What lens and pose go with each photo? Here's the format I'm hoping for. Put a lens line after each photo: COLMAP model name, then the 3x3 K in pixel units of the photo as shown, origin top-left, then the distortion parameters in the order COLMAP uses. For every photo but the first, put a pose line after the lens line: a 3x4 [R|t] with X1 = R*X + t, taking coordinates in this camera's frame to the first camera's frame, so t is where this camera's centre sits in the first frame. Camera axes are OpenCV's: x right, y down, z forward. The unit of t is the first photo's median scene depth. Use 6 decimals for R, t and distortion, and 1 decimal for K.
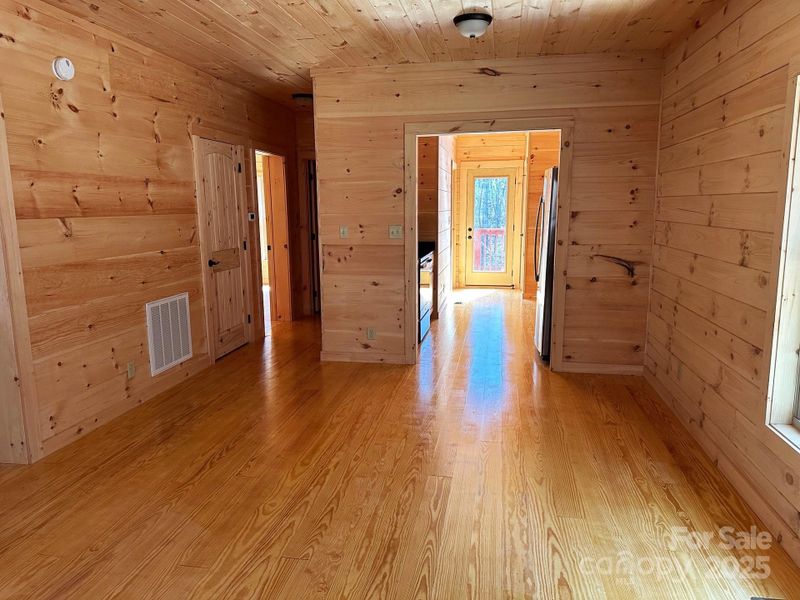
lens RADIAL K [[560.8, 0, 398.0], [0, 560.8, 299.1], [0, 0, 1]] dist [0.039876, -0.055872]
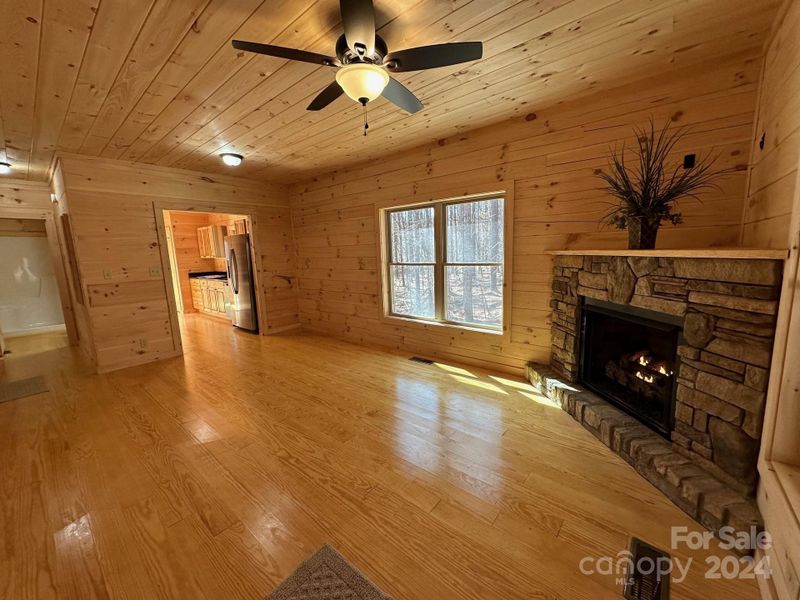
lens RADIAL K [[315.9, 0, 404.6], [0, 315.9, 297.5], [0, 0, 1]] dist [-0.000068, 0.000010]
pose [[0.480160, -0.136195, 0.866543, -0.452530], [0.174387, 0.982975, 0.057865, 0.018820], [-0.859672, 0.123329, 0.495736, 0.005478]]
